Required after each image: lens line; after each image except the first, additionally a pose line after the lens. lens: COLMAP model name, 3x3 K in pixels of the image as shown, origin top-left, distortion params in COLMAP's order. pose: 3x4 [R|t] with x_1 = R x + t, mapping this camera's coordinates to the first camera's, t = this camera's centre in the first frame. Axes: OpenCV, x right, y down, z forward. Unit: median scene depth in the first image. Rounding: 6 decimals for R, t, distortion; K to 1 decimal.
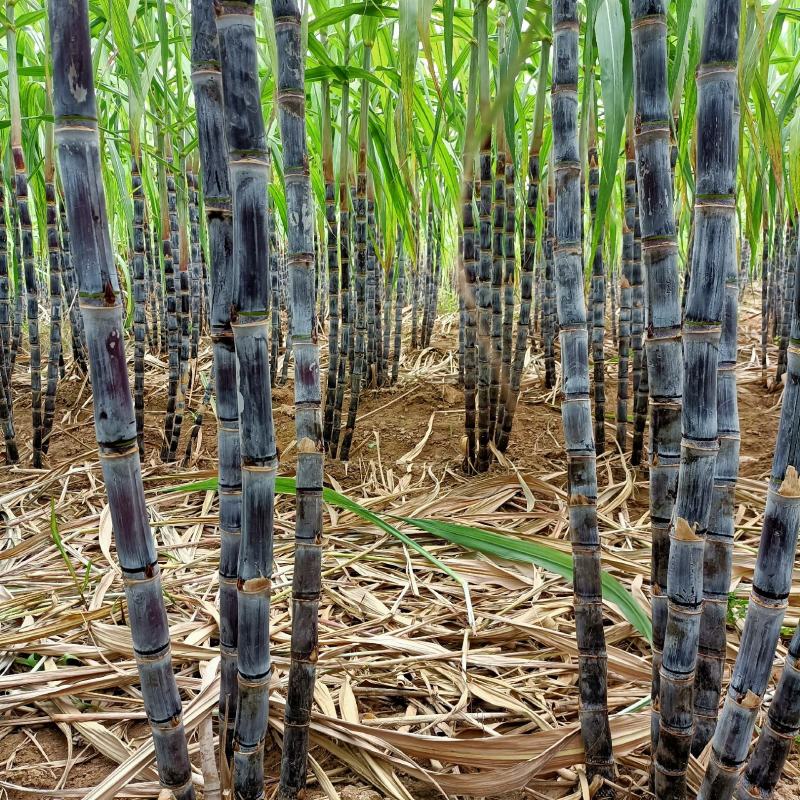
lens RADIAL K [[700.0, 0, 399.3], [0, 700.0, 402.7], [0, 0, 1]] dist [-0.052790, -0.007333]
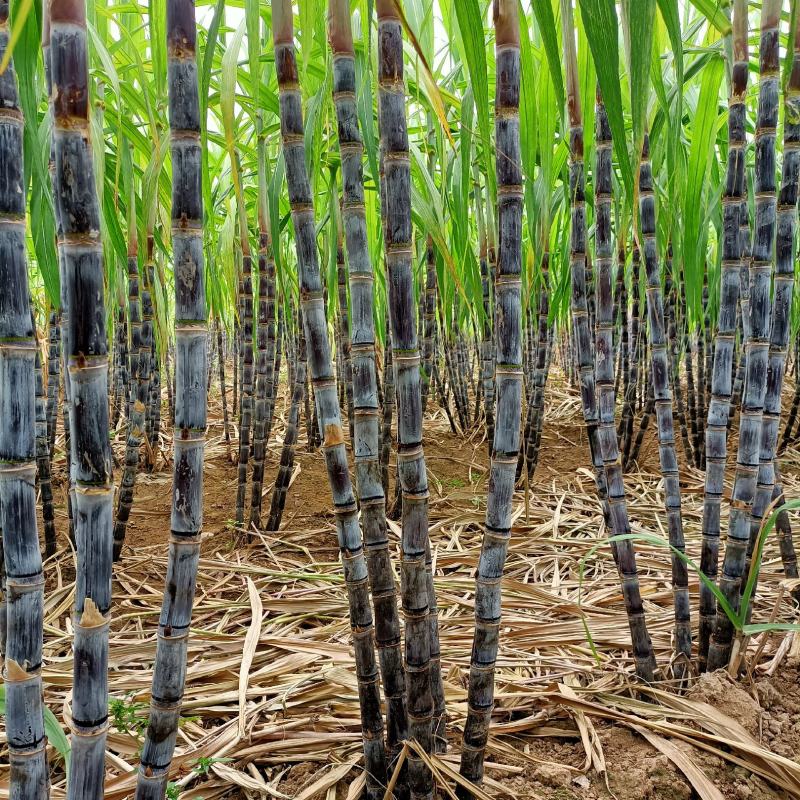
lens RADIAL K [[700.0, 0, 398.4], [0, 700.0, 397.0], [0, 0, 1]] dist [-0.052790, -0.007333]
pose [[0.790689, -0.040310, 0.610890, 0.268209], [0.101622, 0.992629, -0.066032, -0.083077], [-0.603725, 0.114290, 0.788957, -0.137971]]
